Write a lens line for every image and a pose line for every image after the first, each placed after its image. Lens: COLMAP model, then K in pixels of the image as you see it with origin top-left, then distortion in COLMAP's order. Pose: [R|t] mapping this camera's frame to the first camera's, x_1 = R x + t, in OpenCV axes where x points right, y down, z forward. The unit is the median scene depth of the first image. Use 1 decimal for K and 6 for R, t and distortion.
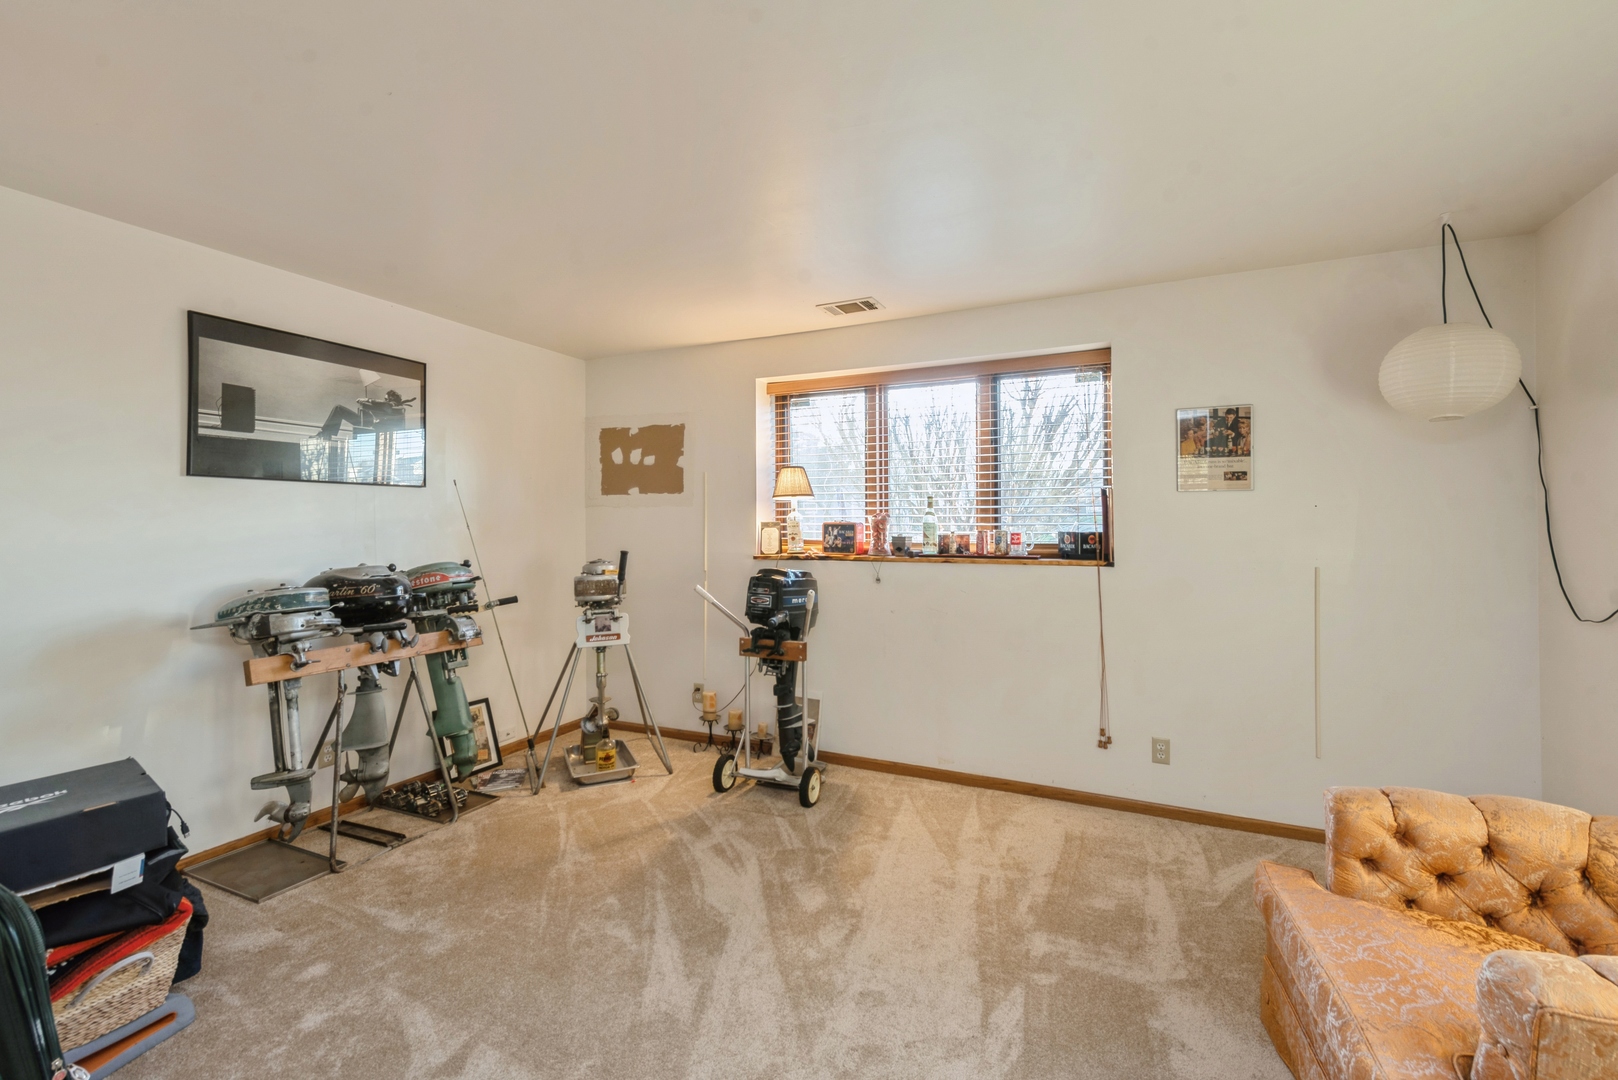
lens RADIAL K [[659.9, 0, 814.5], [0, 659.9, 525.5], [0, 0, 1]] dist [0.010212, -0.000225]
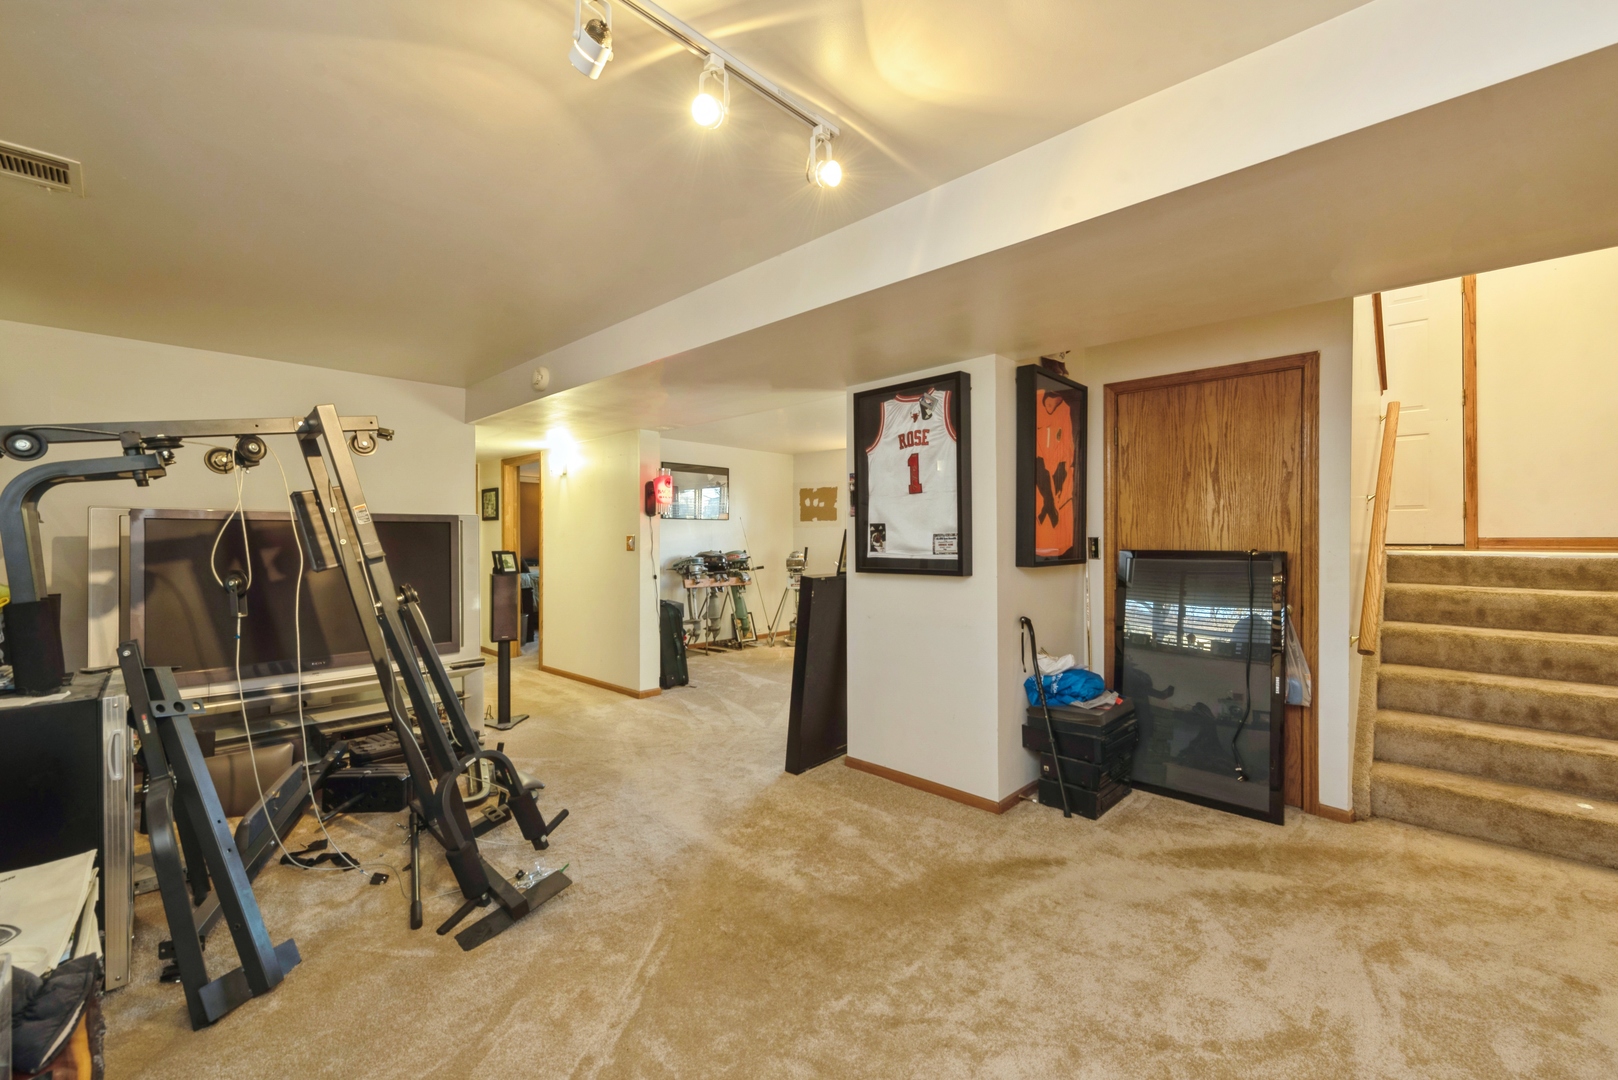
lens RADIAL K [[659.9, 0, 811.6], [0, 659.9, 541.8], [0, 0, 1]] dist [0.010212, -0.000225]
pose [[0.942303, -0.000885, -0.334759, 0.547282], [0.001465, 0.999998, 0.001479, 0.019176], [0.334757, -0.001884, 0.942302, -1.272121]]
